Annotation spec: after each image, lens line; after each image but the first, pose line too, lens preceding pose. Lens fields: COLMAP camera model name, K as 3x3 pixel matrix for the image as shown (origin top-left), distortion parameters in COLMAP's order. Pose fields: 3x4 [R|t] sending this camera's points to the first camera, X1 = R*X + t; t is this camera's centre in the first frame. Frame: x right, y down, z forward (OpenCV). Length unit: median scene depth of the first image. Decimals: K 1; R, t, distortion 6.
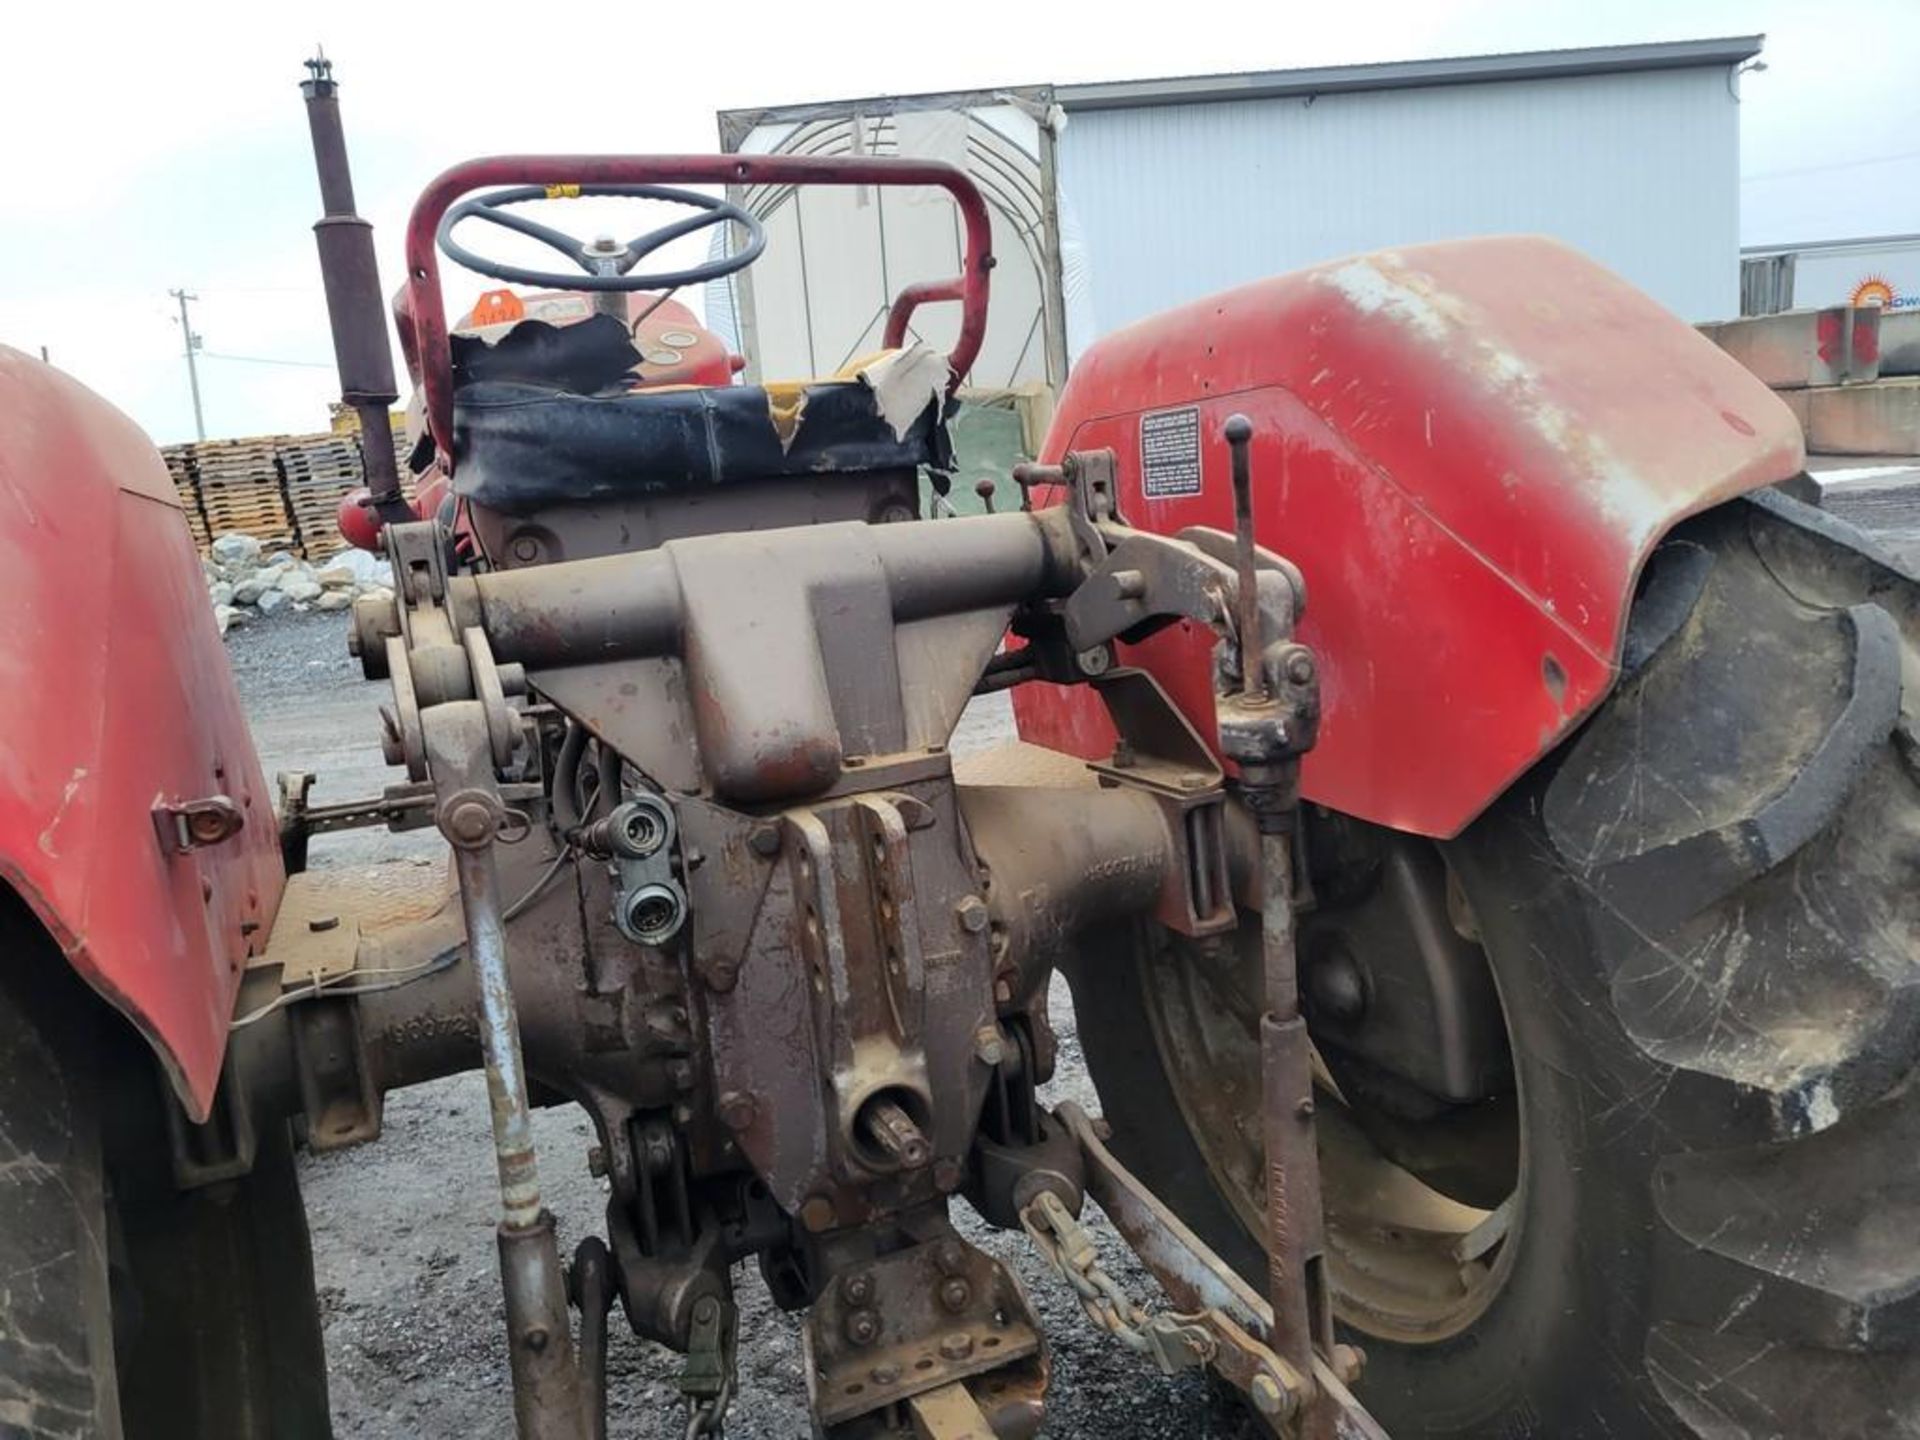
lens RADIAL K [[1444.3, 0, 946.2], [0, 1444.3, 683.9], [0, 0, 1]] dist [0.062442, -0.046287]
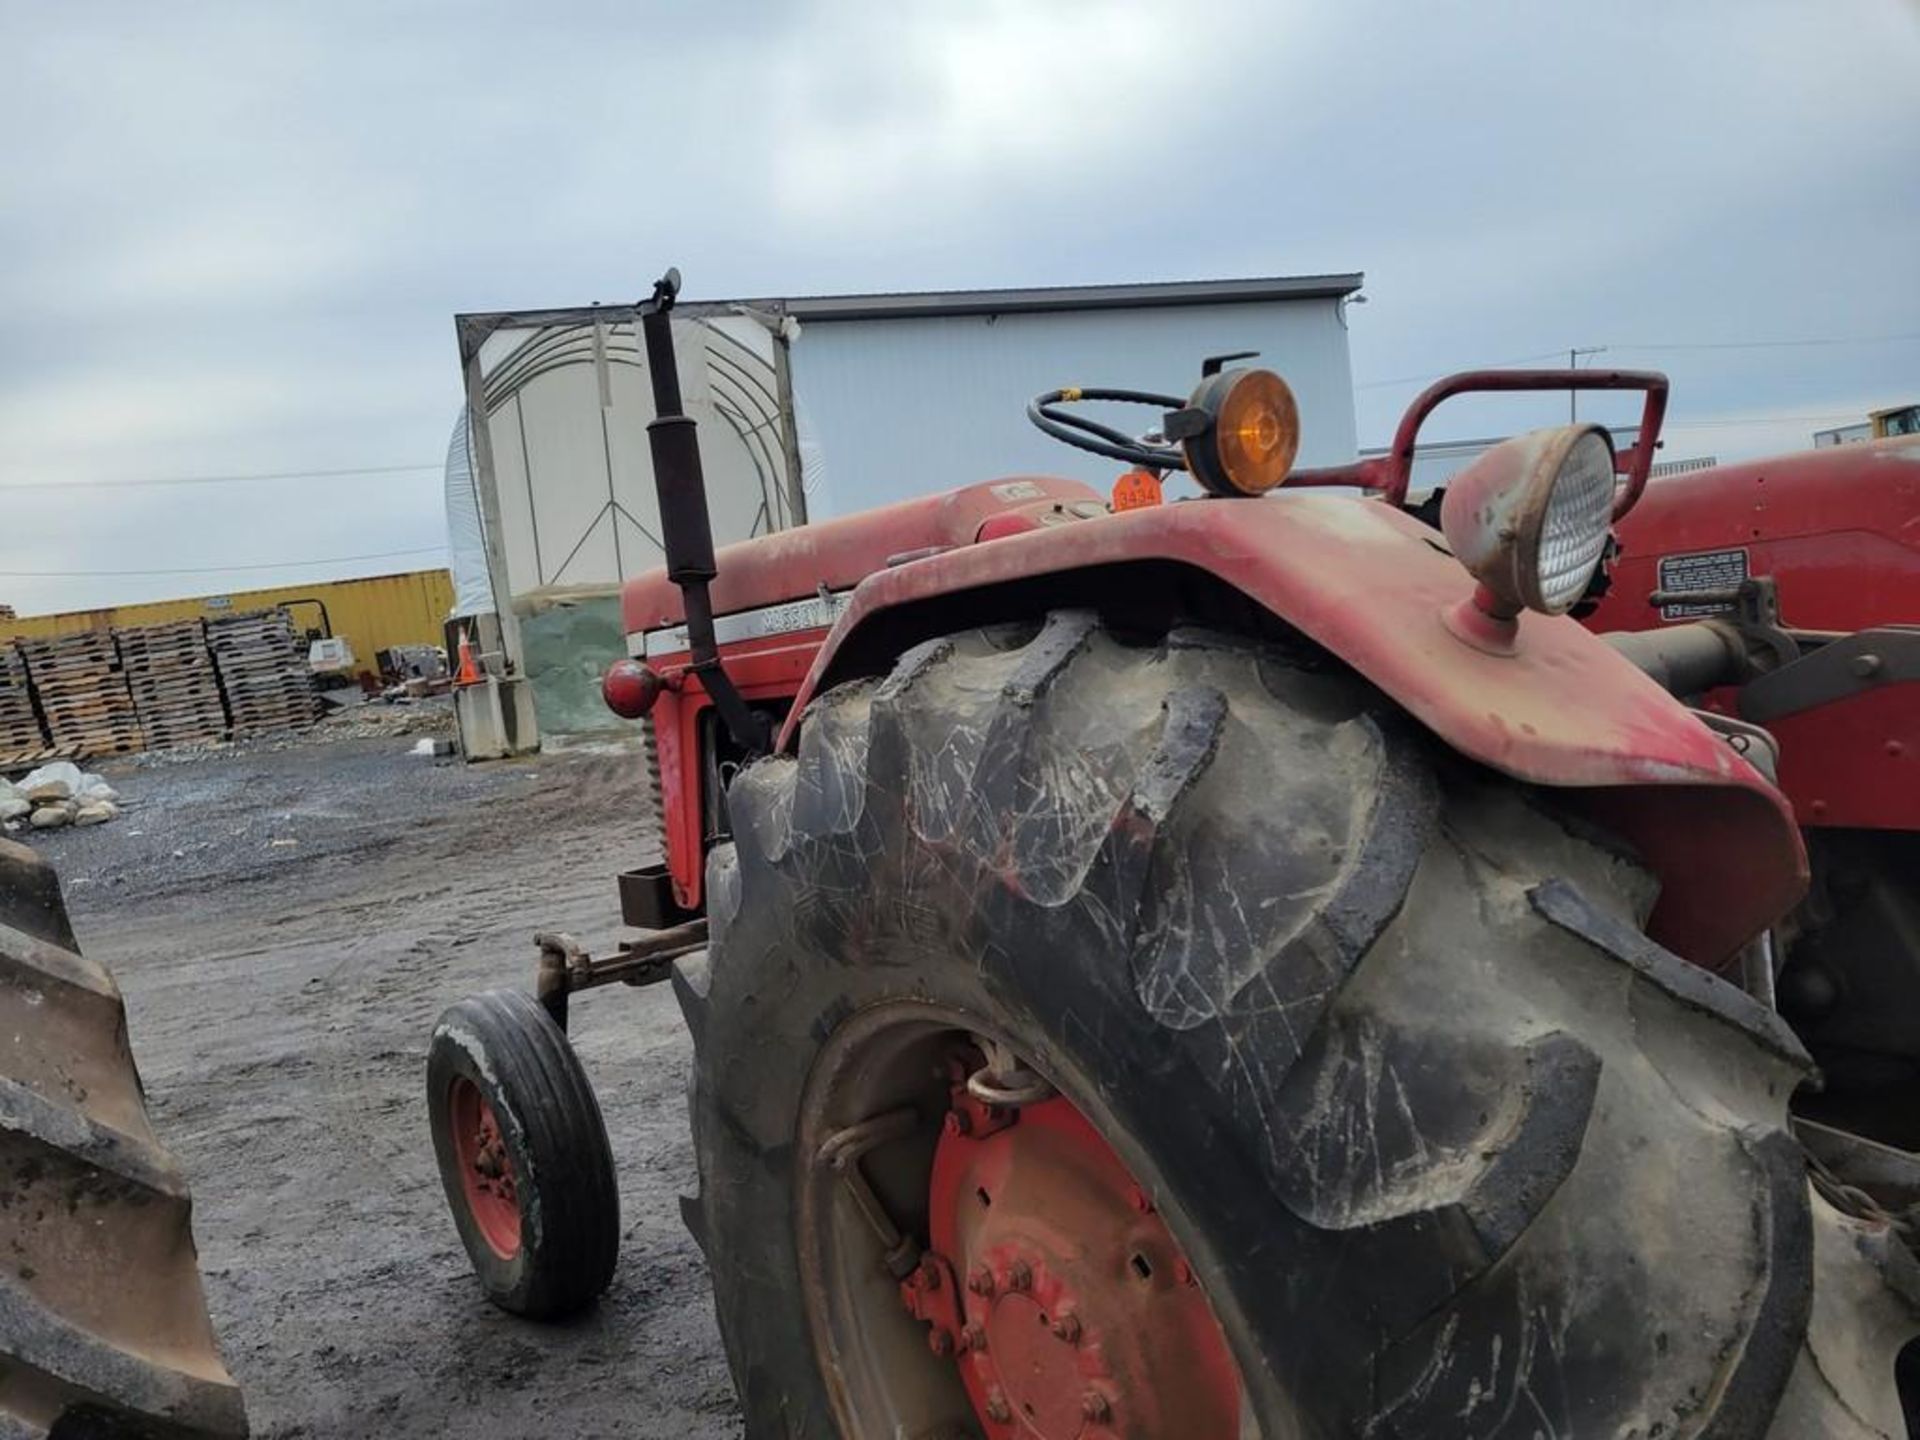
lens RADIAL K [[1436.7, 0, 901.2], [0, 1436.7, 730.6], [0, 0, 1]] dist [0.049670, -0.010633]
pose [[0.977148, -0.039722, 0.208816, -1.060590], [0.059944, 0.994006, -0.091425, 0.065839], [-0.203933, 0.101853, 0.973672, -0.179348]]
